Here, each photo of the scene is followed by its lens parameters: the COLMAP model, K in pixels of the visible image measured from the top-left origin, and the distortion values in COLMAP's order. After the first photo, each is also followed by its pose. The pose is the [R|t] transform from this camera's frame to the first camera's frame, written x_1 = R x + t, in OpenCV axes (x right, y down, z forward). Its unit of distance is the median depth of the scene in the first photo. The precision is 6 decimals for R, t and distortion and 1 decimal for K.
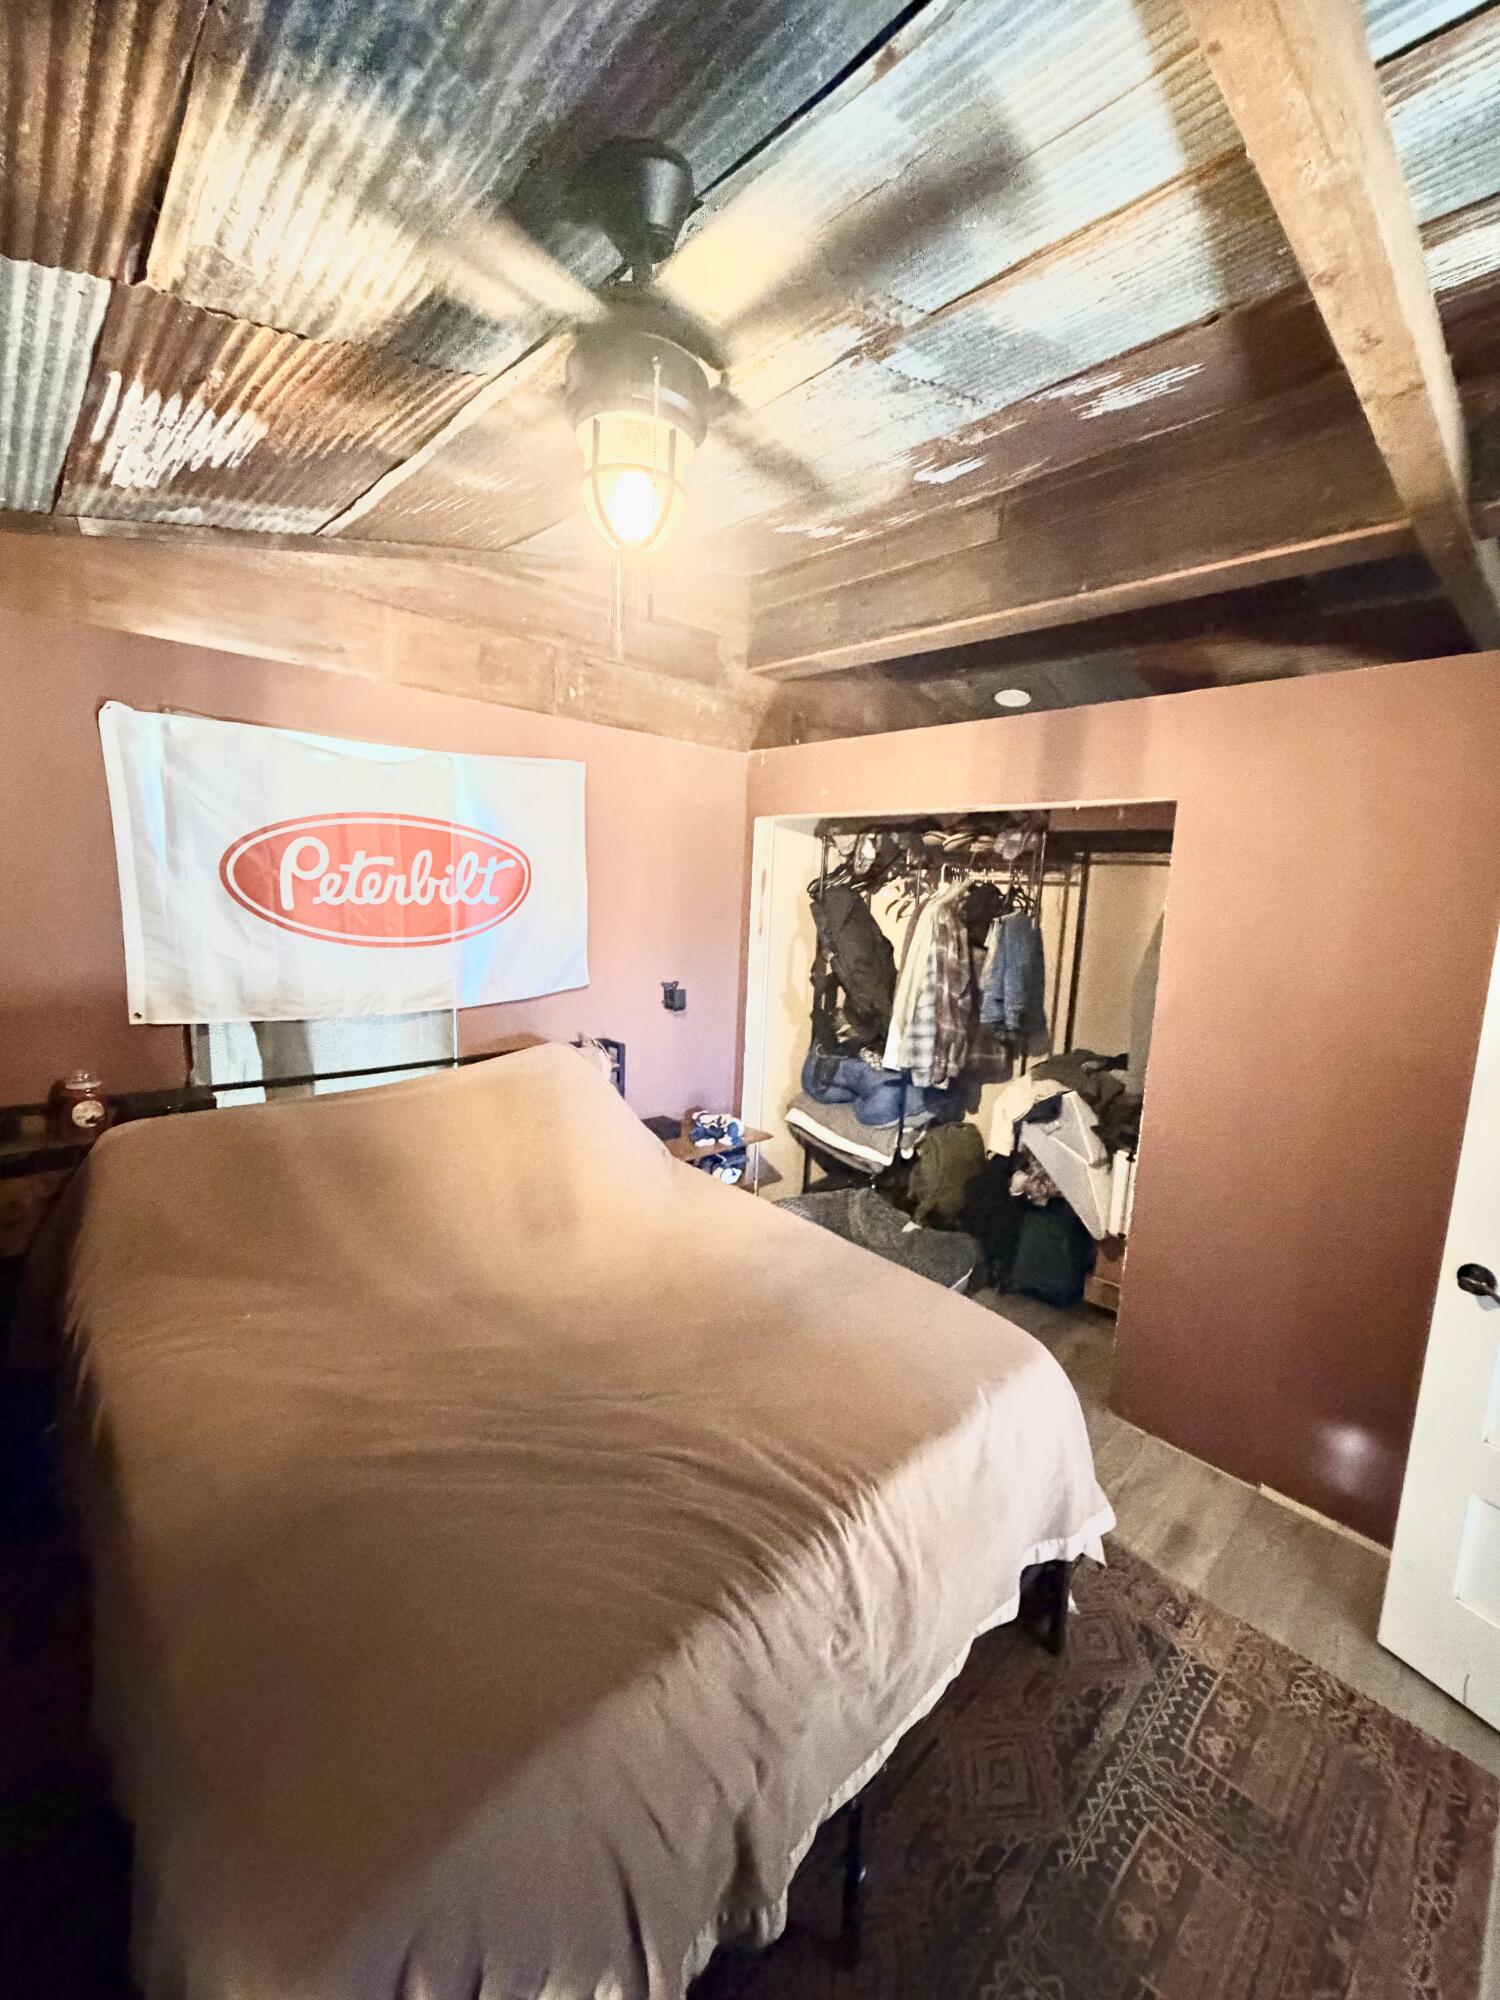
lens RADIAL K [[802.5, 0, 747.5], [0, 802.5, 994.5], [0, 0, 1]] dist [-0.000382, 0.000030]
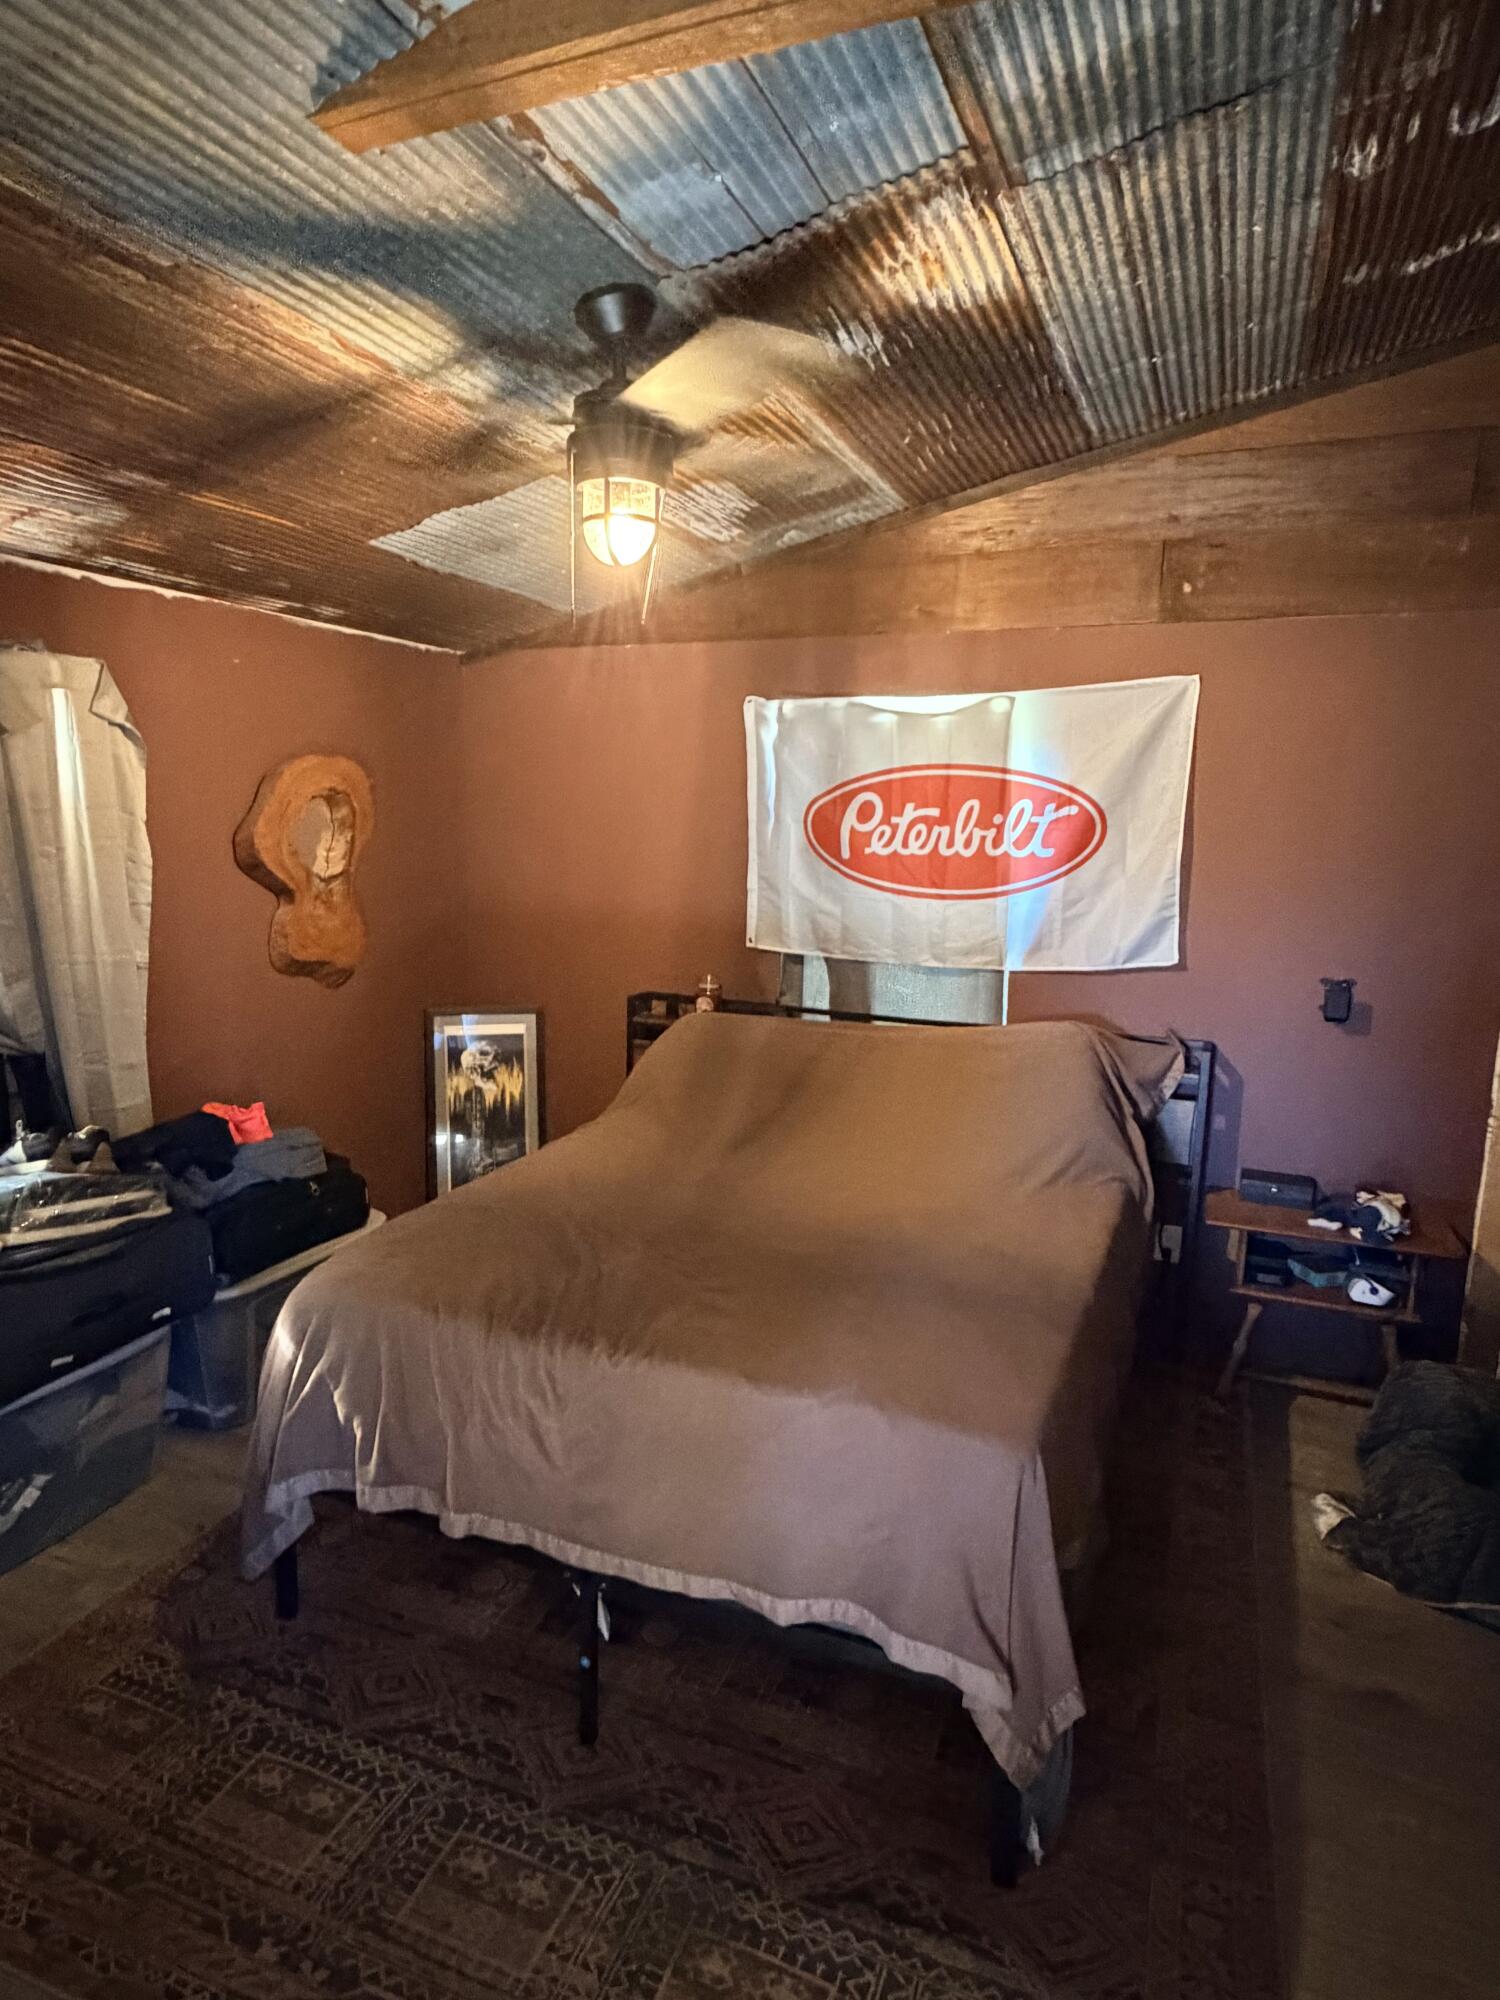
lens RADIAL K [[1169.9, 0, 750.0], [0, 1169.9, 1000.0], [0, 0, 1]] dist [-0.004210, -0.000565]
pose [[0.411664, 0.119854, -0.903420, 0.791089], [-0.120963, 0.989729, 0.076185, -0.017986], [0.903272, 0.077918, 0.421934, 0.196823]]
